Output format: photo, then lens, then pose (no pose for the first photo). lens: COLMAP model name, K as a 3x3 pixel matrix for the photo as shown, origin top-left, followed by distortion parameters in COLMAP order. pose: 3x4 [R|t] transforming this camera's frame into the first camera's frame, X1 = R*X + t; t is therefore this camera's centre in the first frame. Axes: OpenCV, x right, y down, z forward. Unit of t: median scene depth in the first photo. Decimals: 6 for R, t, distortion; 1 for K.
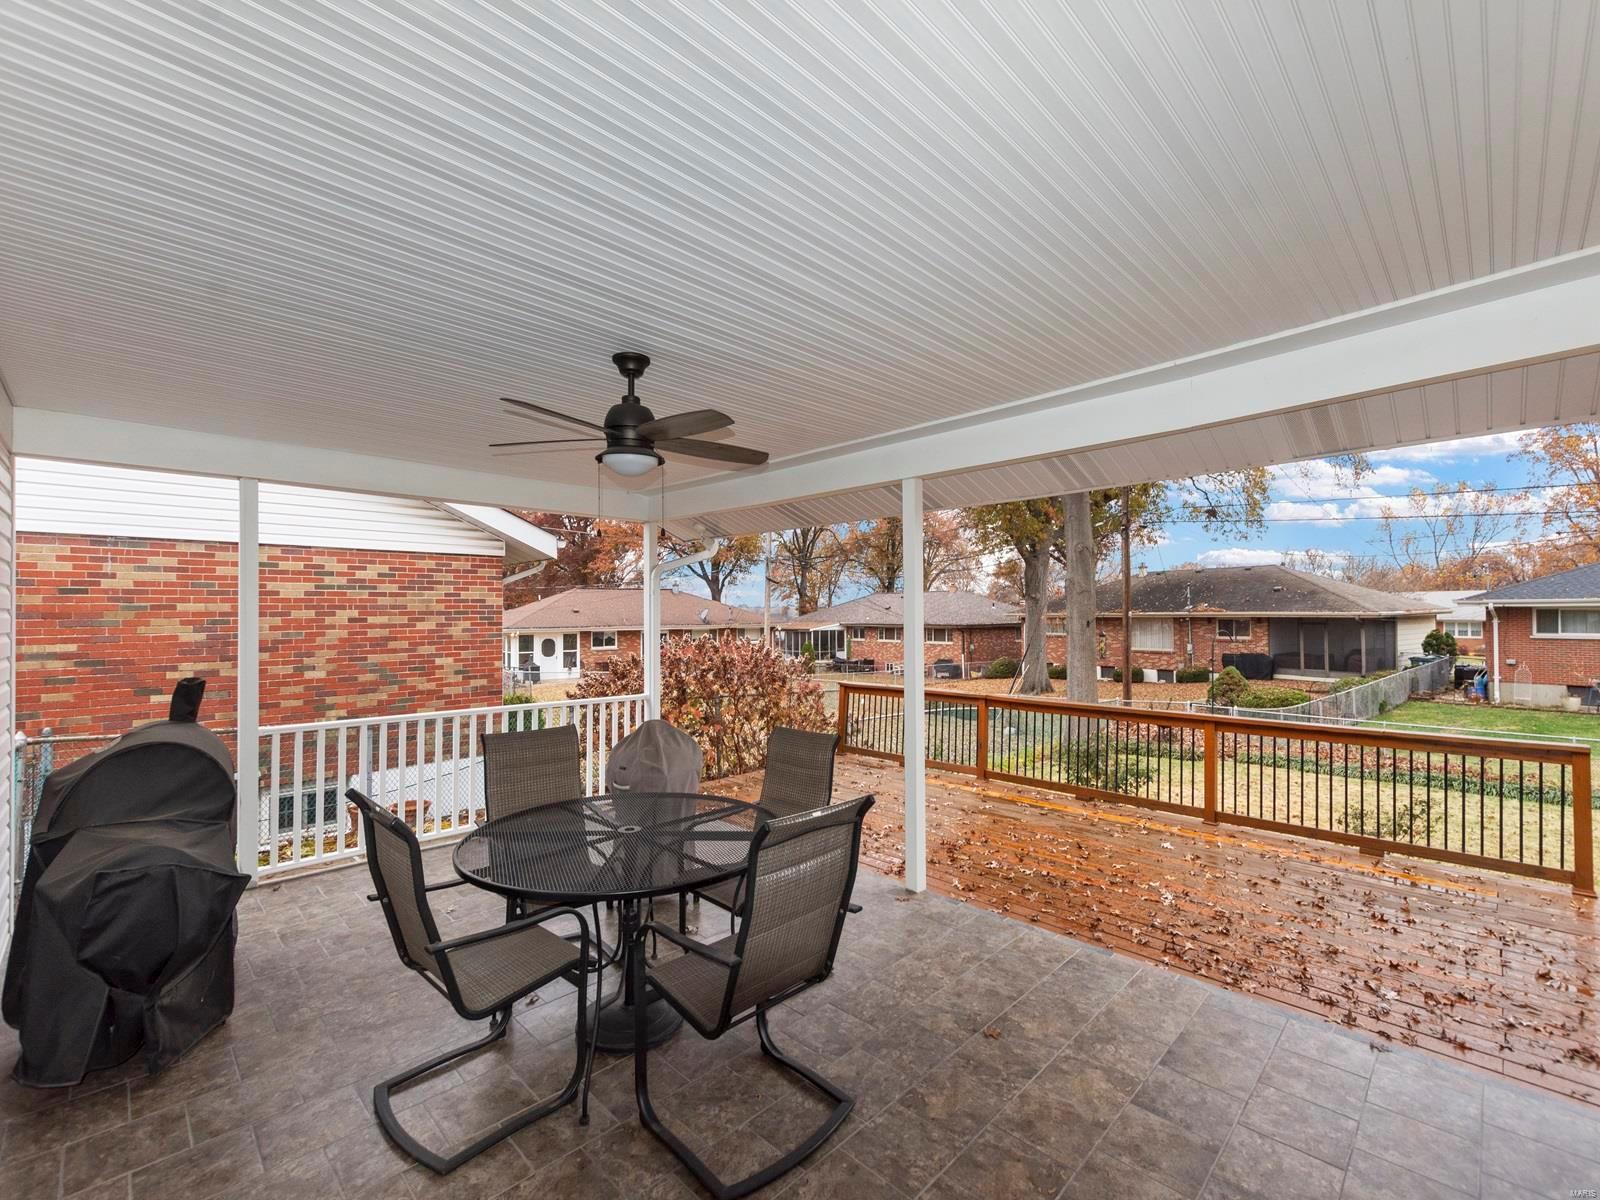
lens RADIAL K [[694.6, 0, 807.3], [0, 694.6, 604.1], [0, 0, 1]] dist [0.004975, -0.001868]
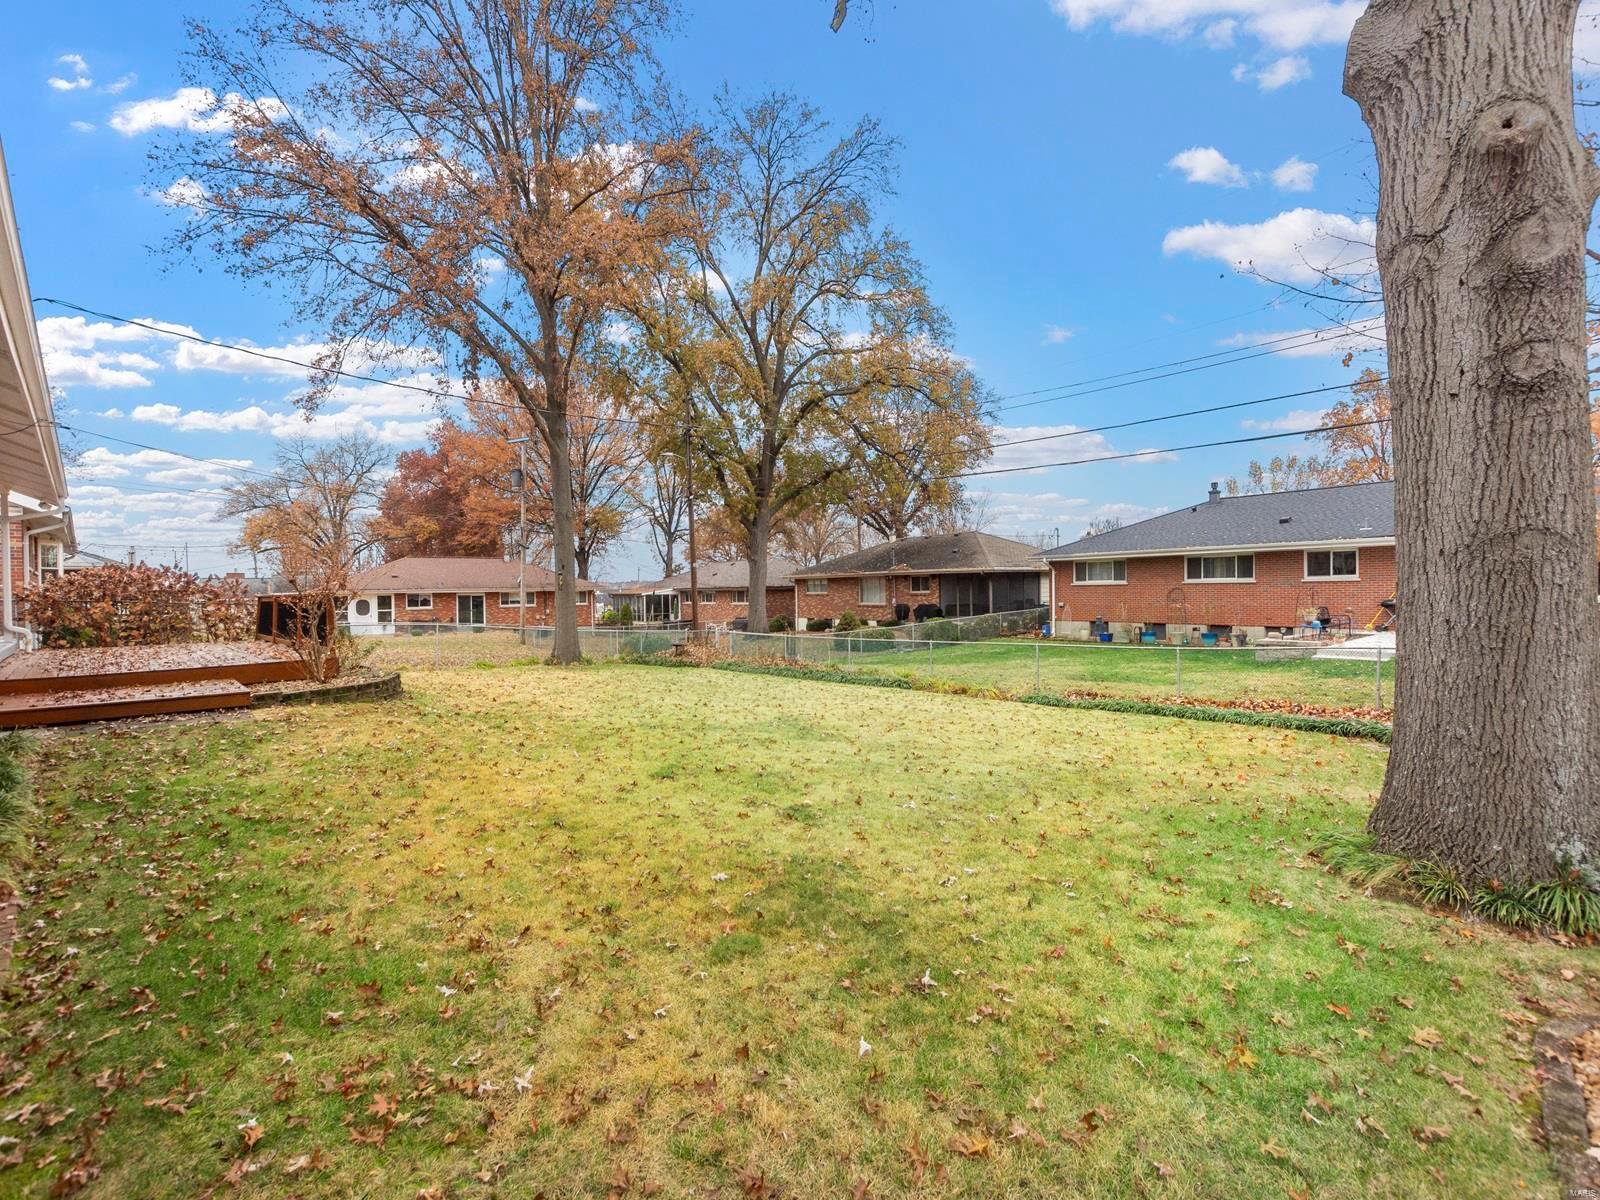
lens RADIAL K [[694.6, 0, 795.5], [0, 694.6, 596.5], [0, 0, 1]] dist [0.004975, -0.001868]
pose [[0.999948, -0.009281, 0.004321, 0.378187], [0.009163, 0.999605, 0.026584, 0.022076], [-0.004566, -0.026543, 0.999637, -0.180920]]
